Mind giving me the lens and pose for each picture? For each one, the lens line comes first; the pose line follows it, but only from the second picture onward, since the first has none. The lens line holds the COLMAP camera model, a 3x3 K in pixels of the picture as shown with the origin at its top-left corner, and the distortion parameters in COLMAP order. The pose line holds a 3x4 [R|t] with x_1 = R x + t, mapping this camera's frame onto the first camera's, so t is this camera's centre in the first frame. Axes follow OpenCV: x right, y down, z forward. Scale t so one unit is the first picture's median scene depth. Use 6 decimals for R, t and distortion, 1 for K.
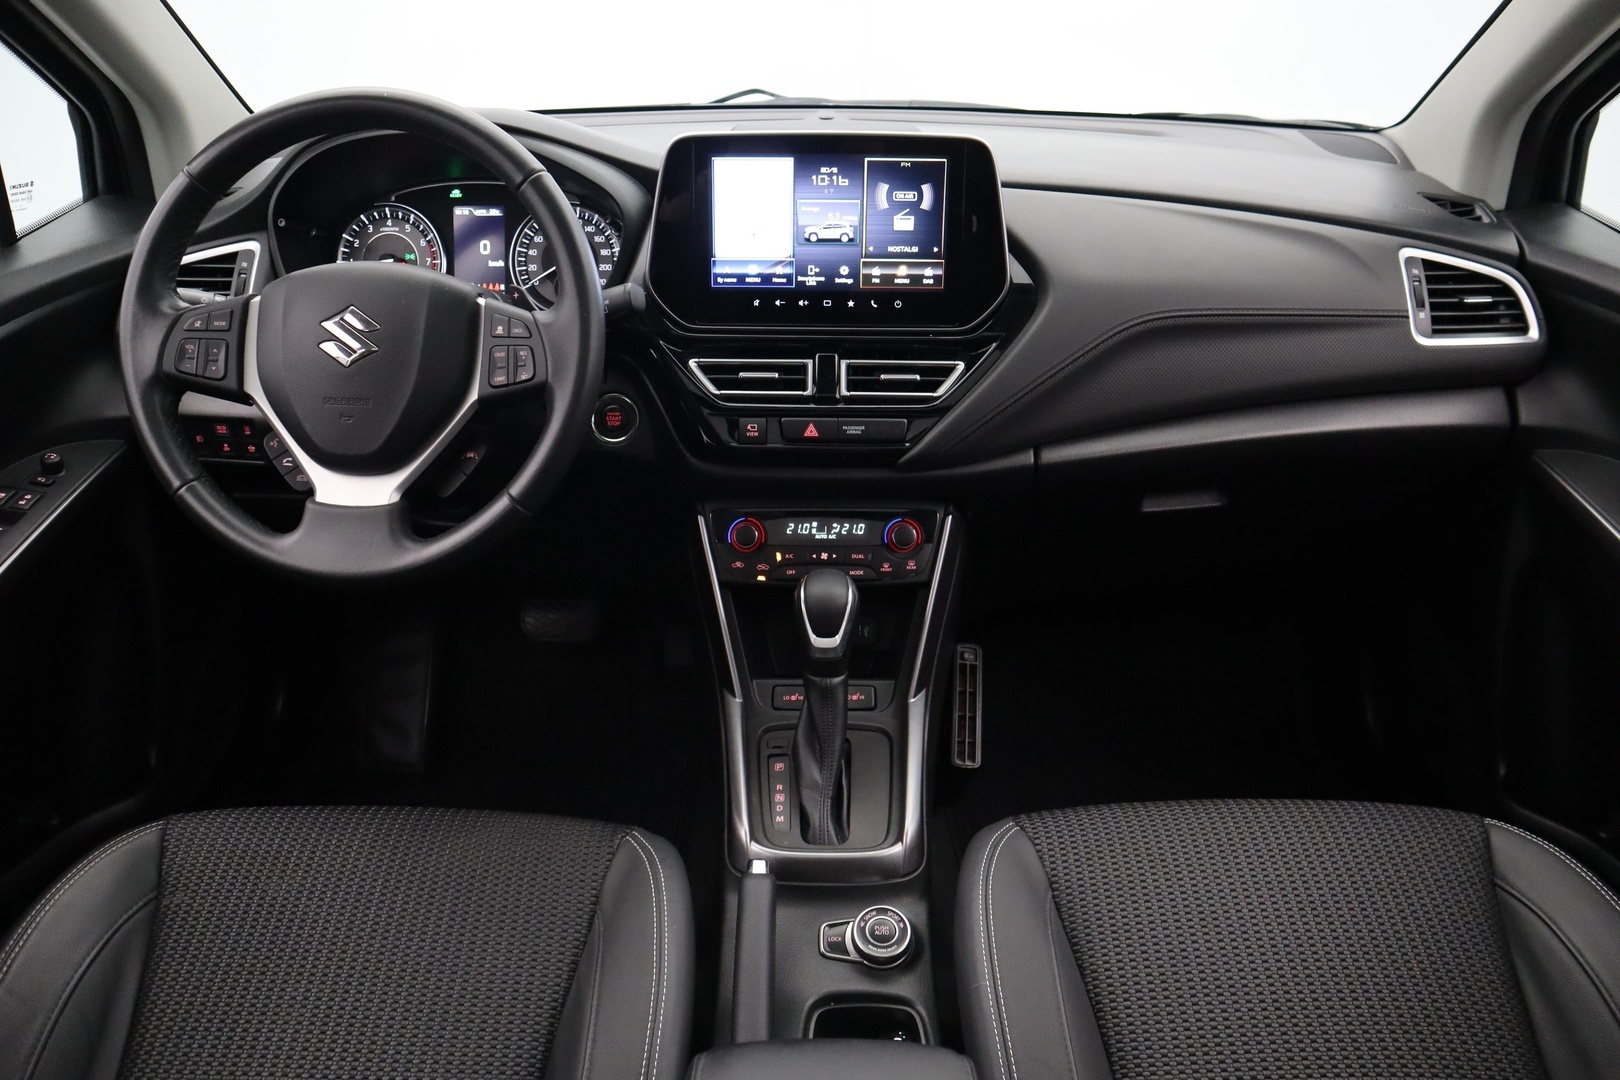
lens RADIAL K [[1155.0, 0, 812.2], [0, 1155.0, 514.7], [0, 0, 1]] dist [-0.113193, 0.045605]
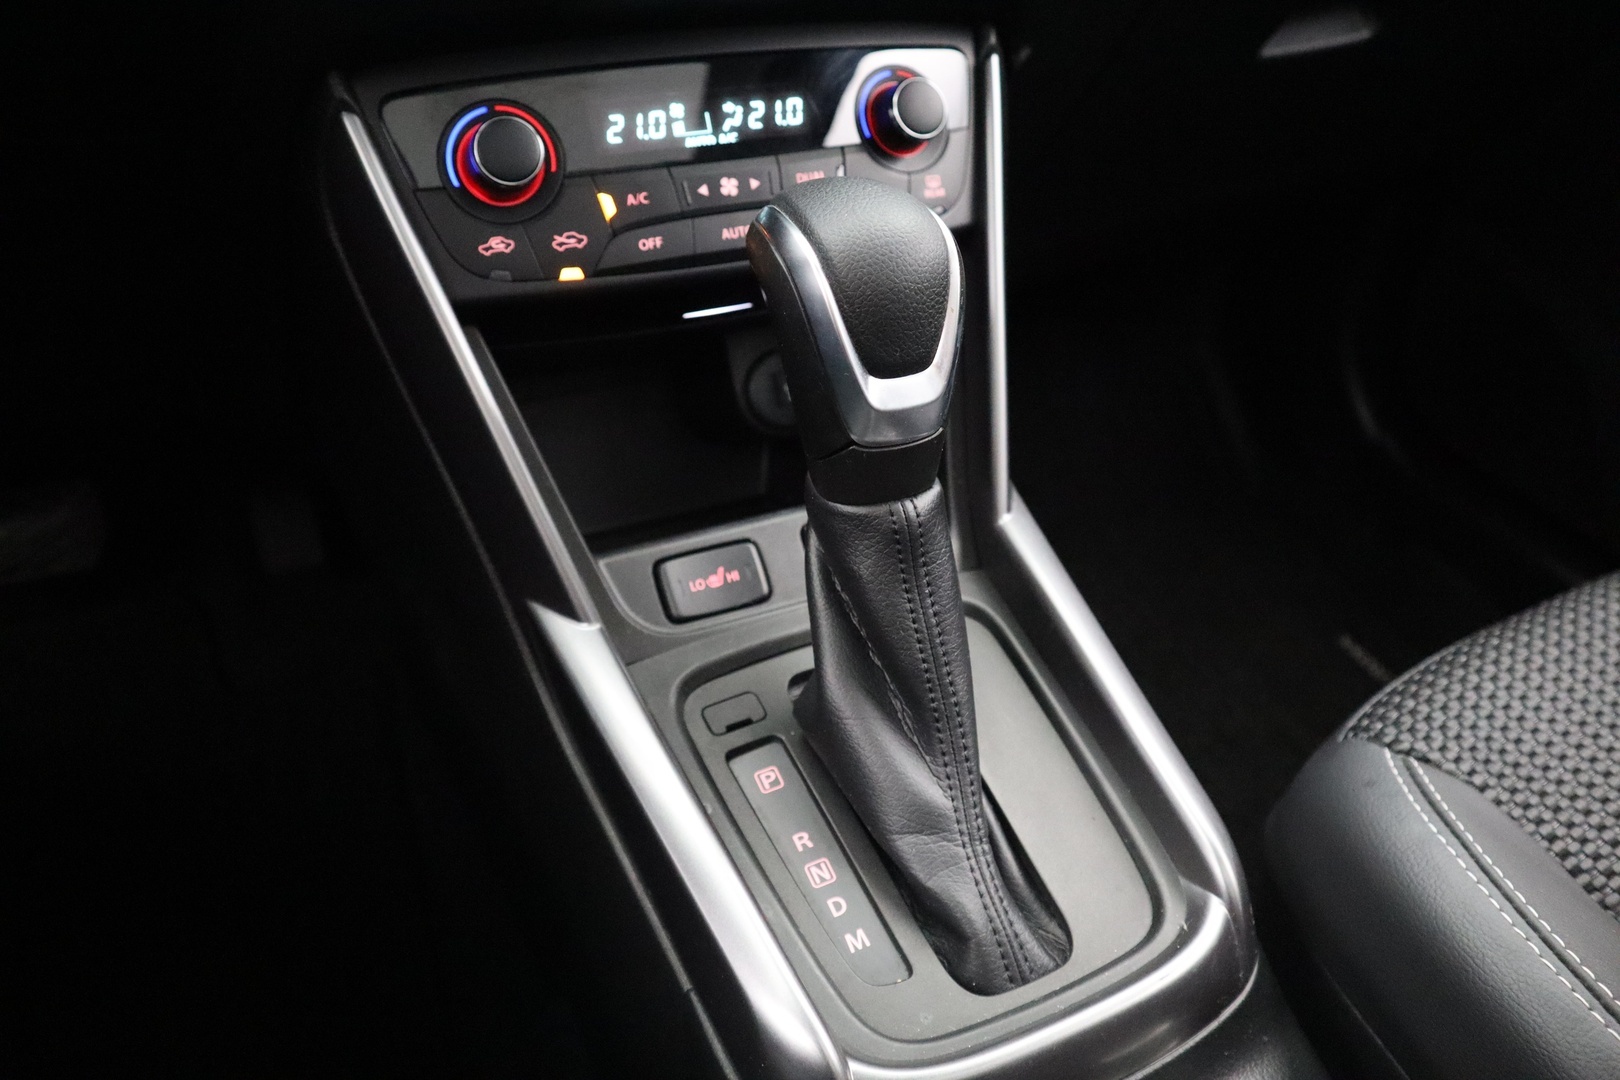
lens RADIAL K [[1155.0, 0, 812.2], [0, 1155.0, 514.7], [0, 0, 1]] dist [-0.113193, 0.045605]
pose [[0.901763, -0.224072, 0.369614, -0.123367], [0.160325, 0.967531, 0.195398, 0.069959], [-0.401396, -0.116944, 0.908408, 0.652372]]
